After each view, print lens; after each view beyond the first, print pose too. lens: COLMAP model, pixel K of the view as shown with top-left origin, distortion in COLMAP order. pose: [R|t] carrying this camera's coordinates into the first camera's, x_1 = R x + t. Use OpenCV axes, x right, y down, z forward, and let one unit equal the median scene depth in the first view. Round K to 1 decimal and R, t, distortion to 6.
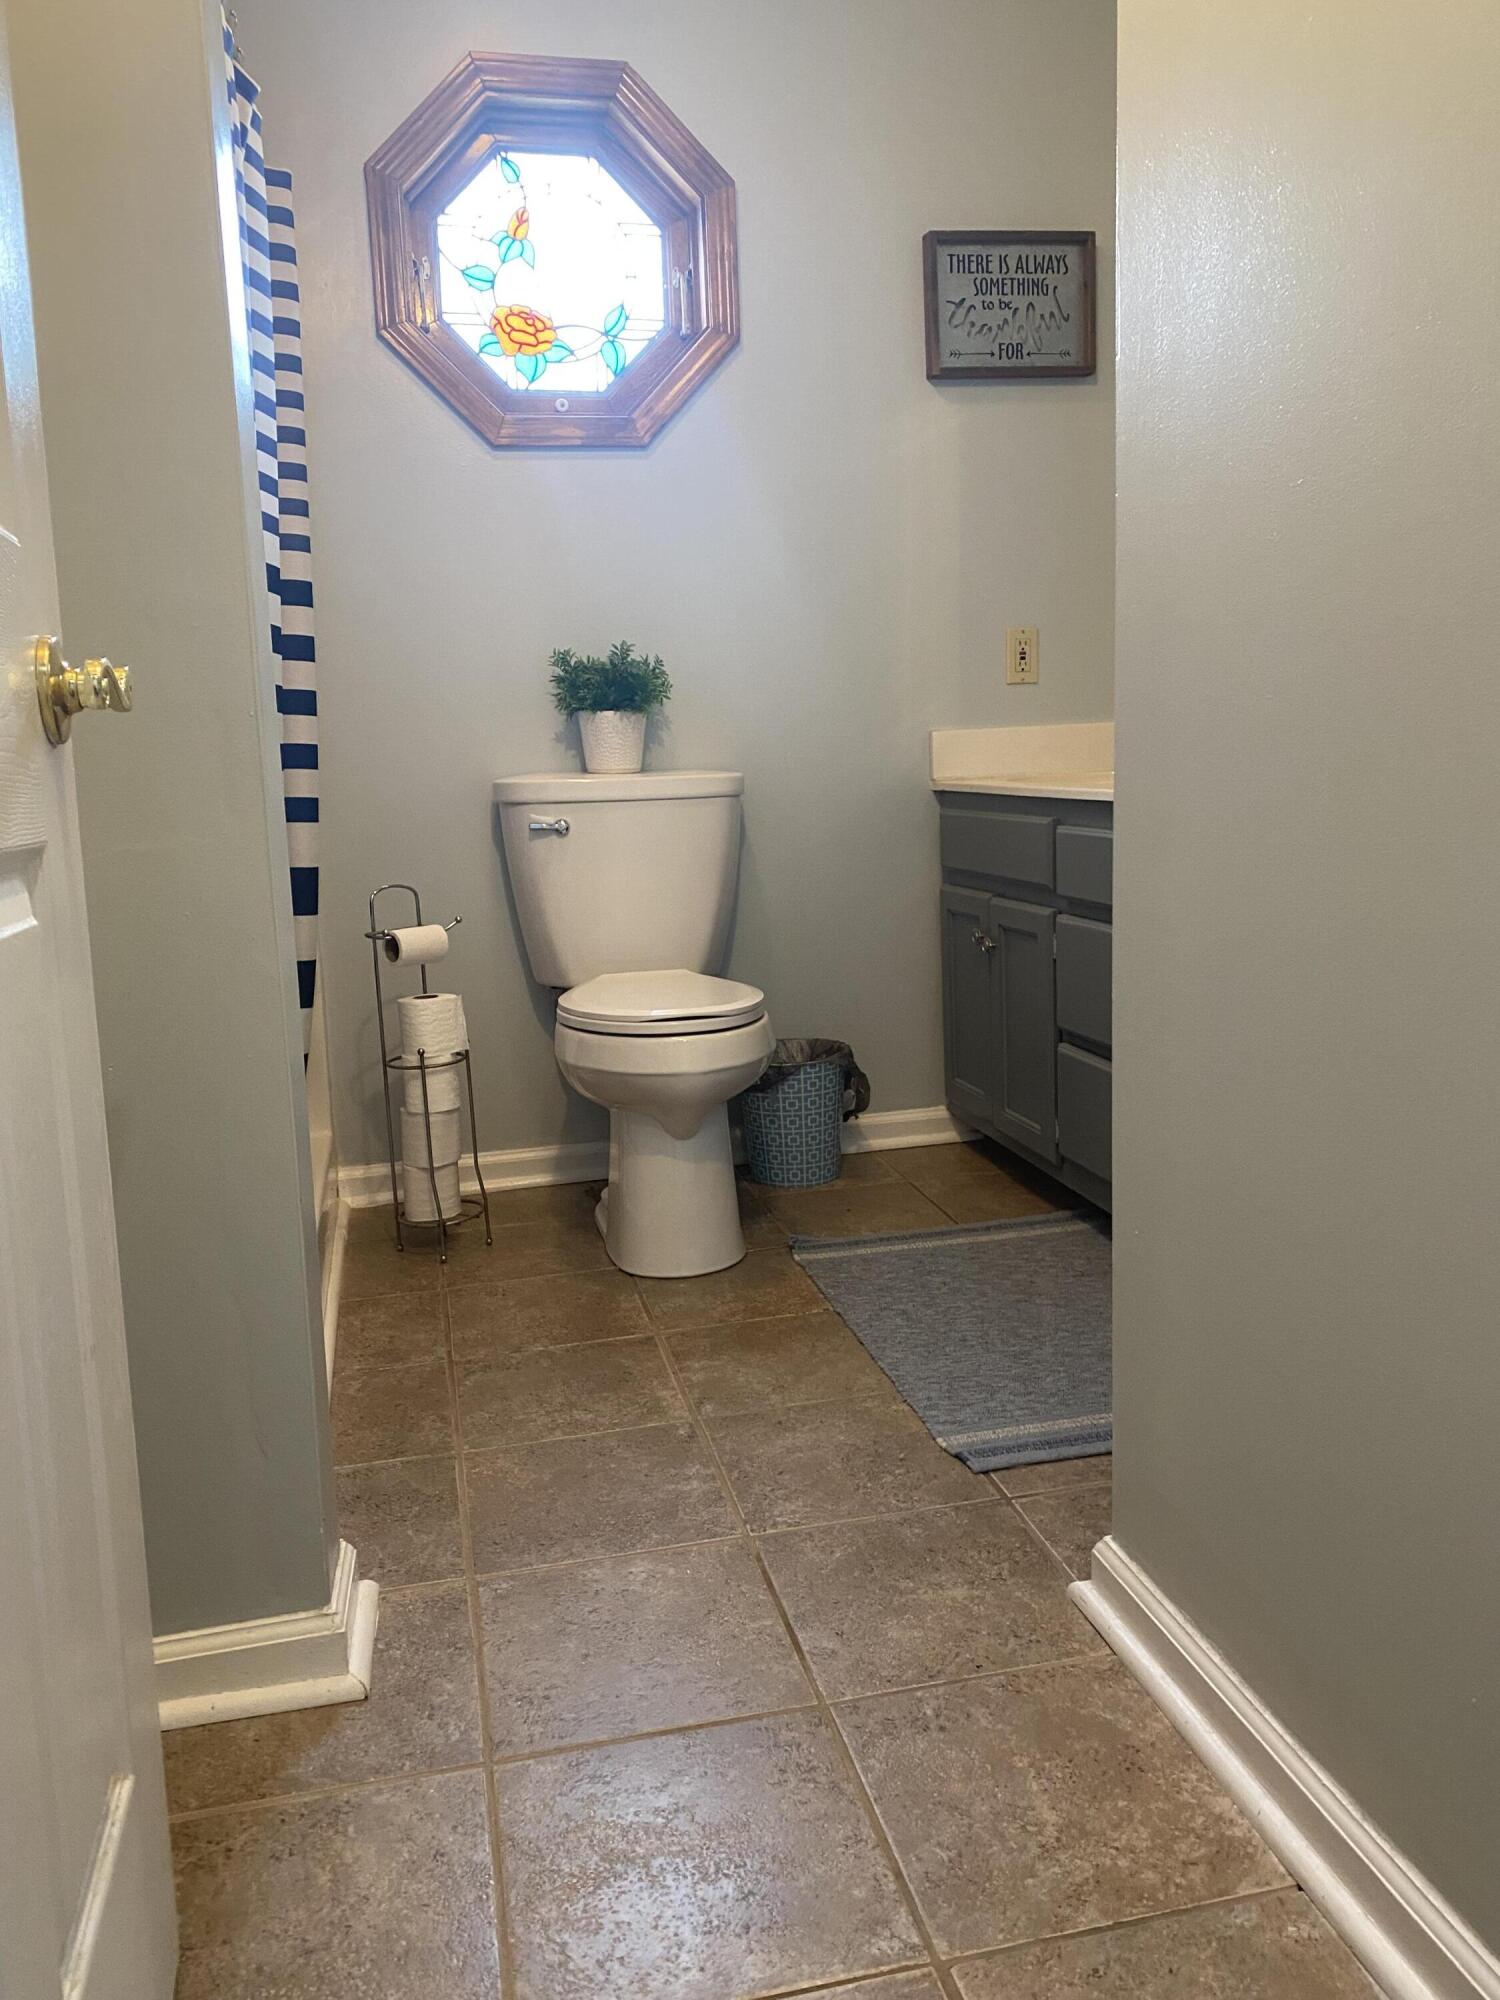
lens RADIAL K [[1533.6, 0, 747.4], [0, 1533.6, 993.1], [0, 0, 1]] dist [0.015054, 0.001487]
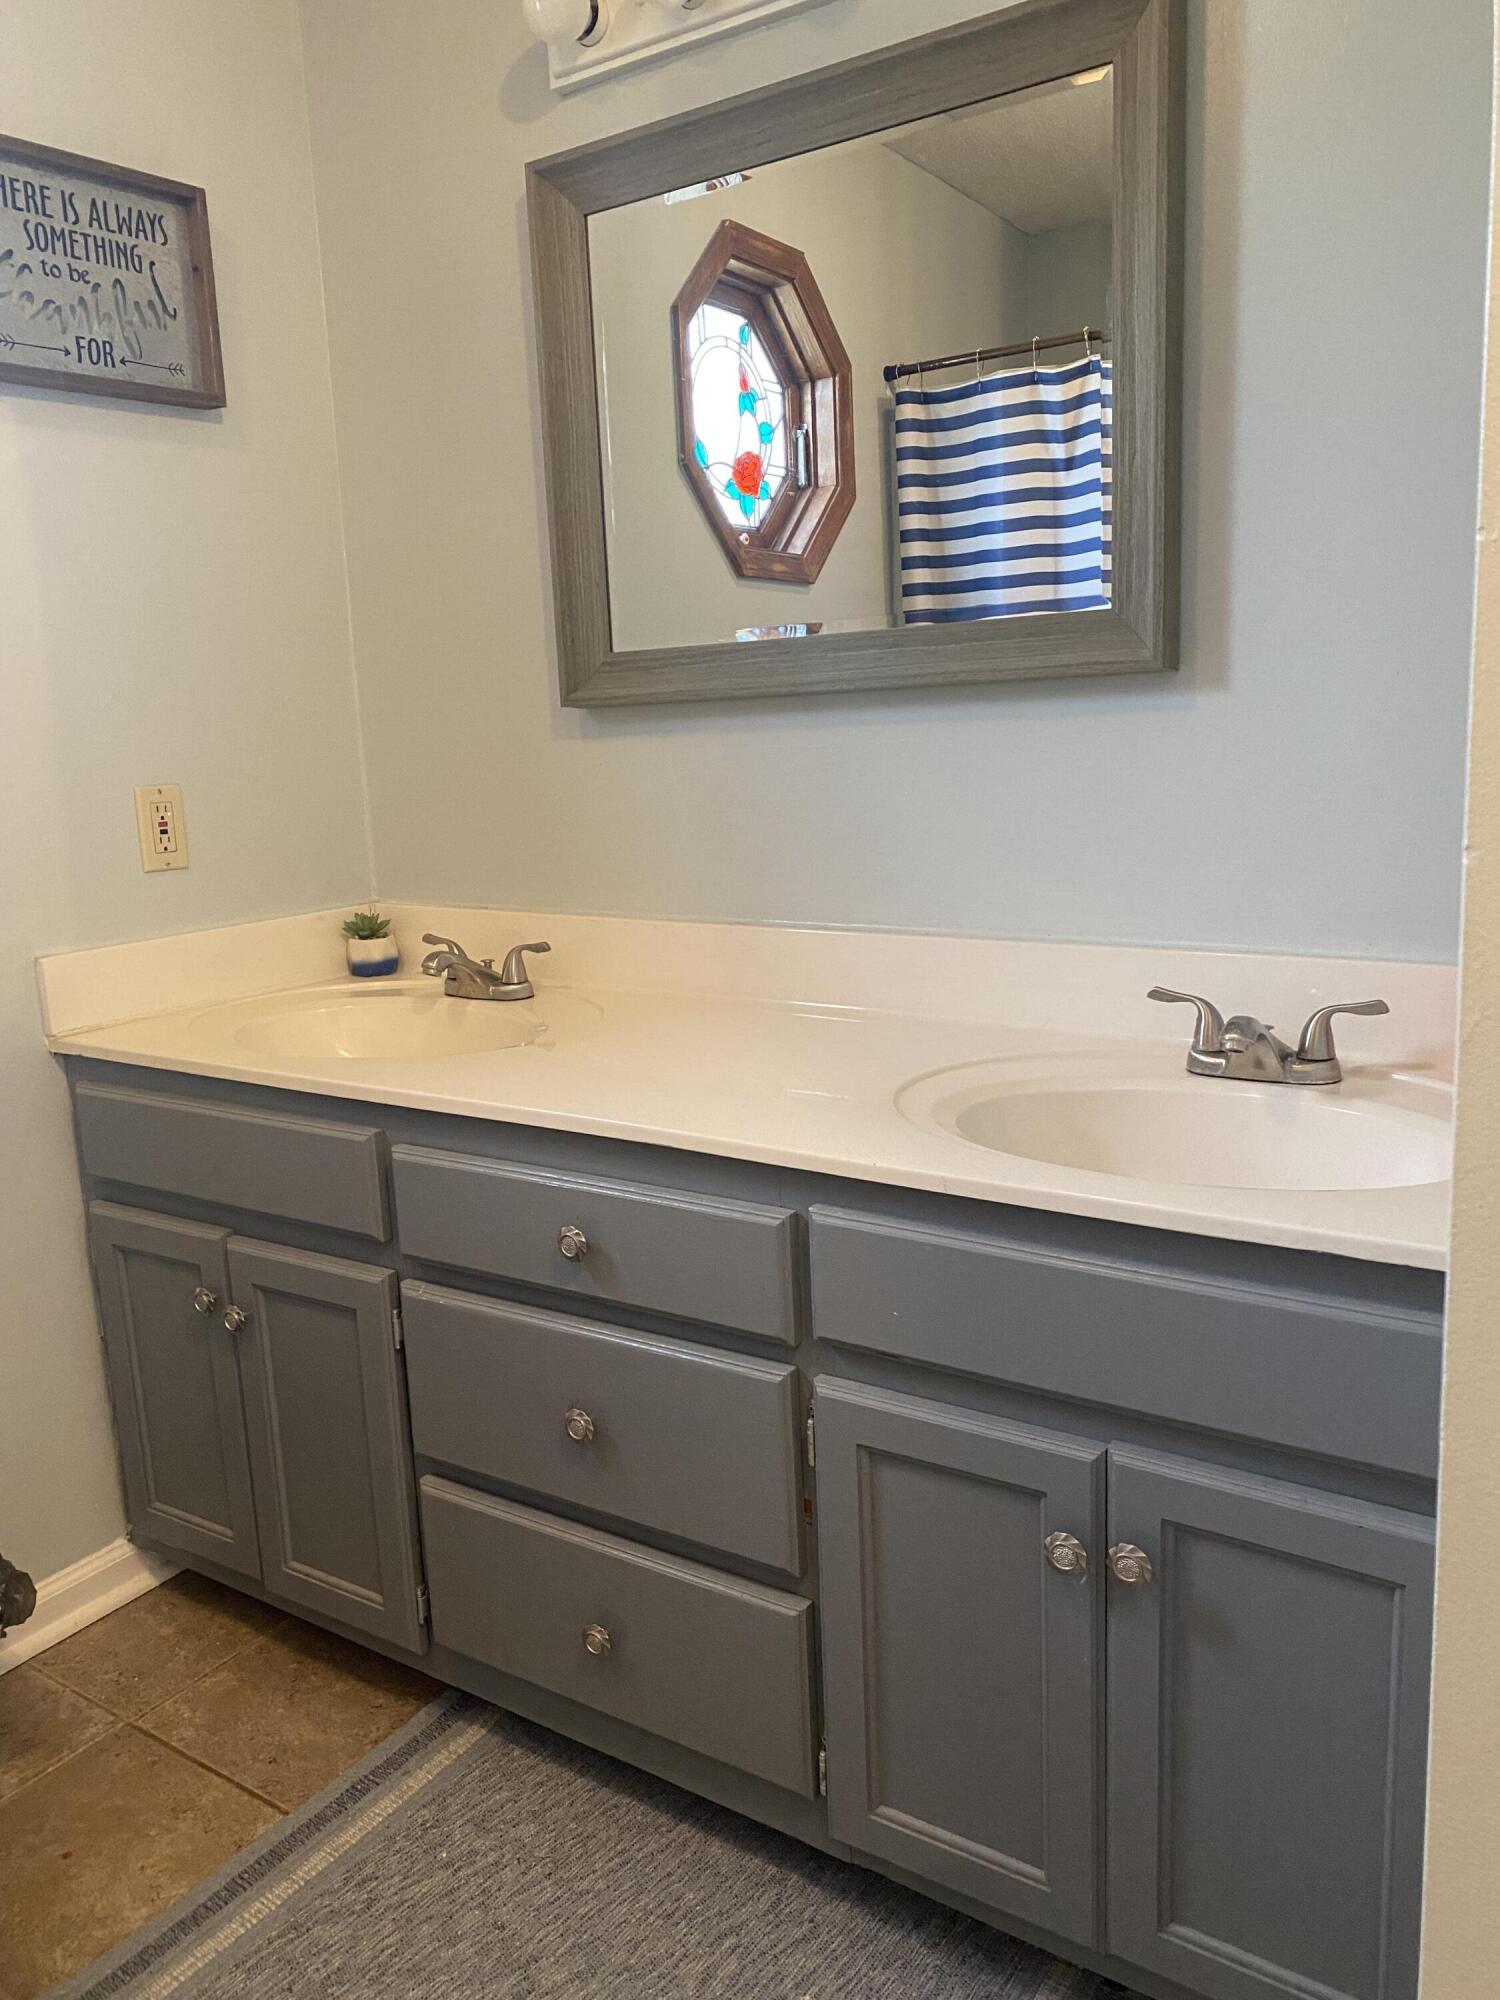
lens RADIAL K [[1533.6, 0, 742.1], [0, 1533.6, 1011.0], [0, 0, 1]] dist [0.015054, 0.001487]
pose [[0.744148, -0.122150, 0.656752, -0.077558], [0.132223, 0.990622, 0.034428, -0.140346], [-0.654799, 0.061218, 0.753320, 0.376501]]
